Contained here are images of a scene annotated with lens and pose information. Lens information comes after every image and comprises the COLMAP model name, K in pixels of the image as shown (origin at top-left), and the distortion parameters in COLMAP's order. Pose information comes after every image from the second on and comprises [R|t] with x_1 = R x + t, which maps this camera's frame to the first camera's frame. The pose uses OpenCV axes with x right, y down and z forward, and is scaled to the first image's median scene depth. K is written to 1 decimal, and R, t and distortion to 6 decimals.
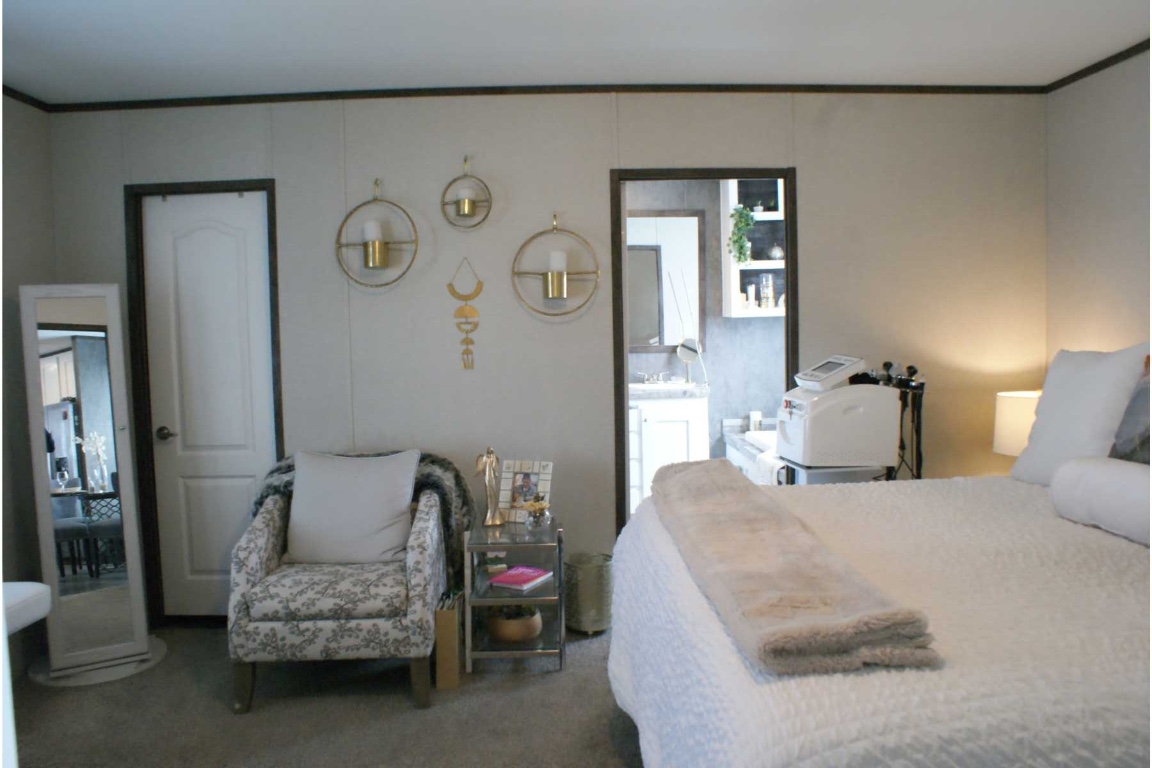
lens RADIAL K [[947.5, 0, 576.0], [0, 947.5, 384.0], [0, 0, 1]] dist [-0.251927, -0.002460]
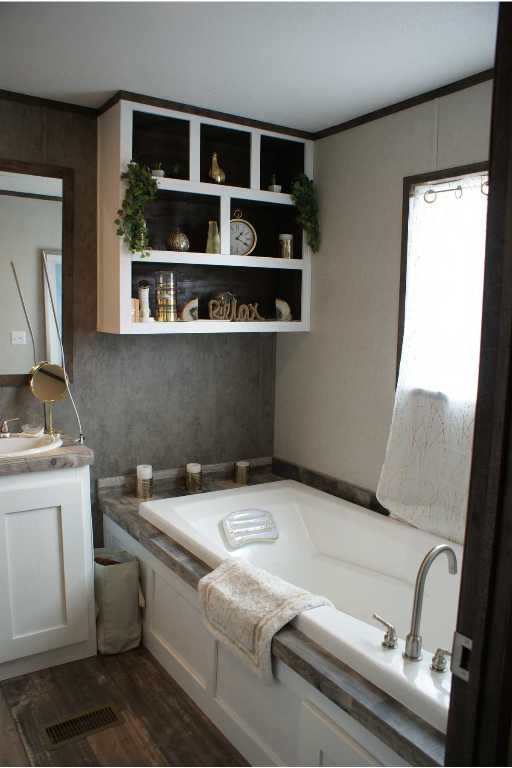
lens RADIAL K [[625.5, 0, 256.0], [0, 625.5, 384.0], [0, 0, 1]] dist [-0.064260, -0.000544]
pose [[0.859651, -0.017518, 0.510581, 0.024081], [-0.003422, 0.999192, 0.040044, -0.053177], [-0.510870, -0.036171, 0.858897, 0.567016]]
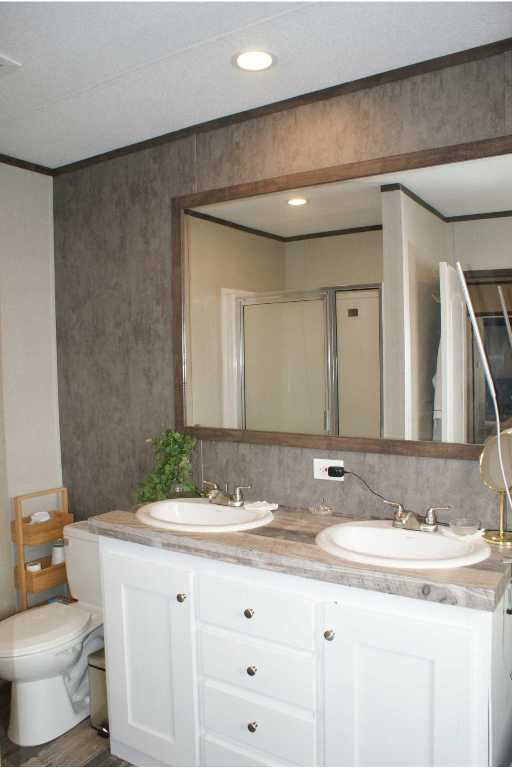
lens RADIAL K [[625.5, 0, 256.0], [0, 625.5, 384.0], [0, 0, 1]] dist [-0.064260, -0.000544]
pose [[0.834388, 0.034916, -0.550070, 0.182300], [-0.043113, 0.999068, -0.001980, -0.066176], [0.549488, 0.025367, 0.835116, 0.712872]]
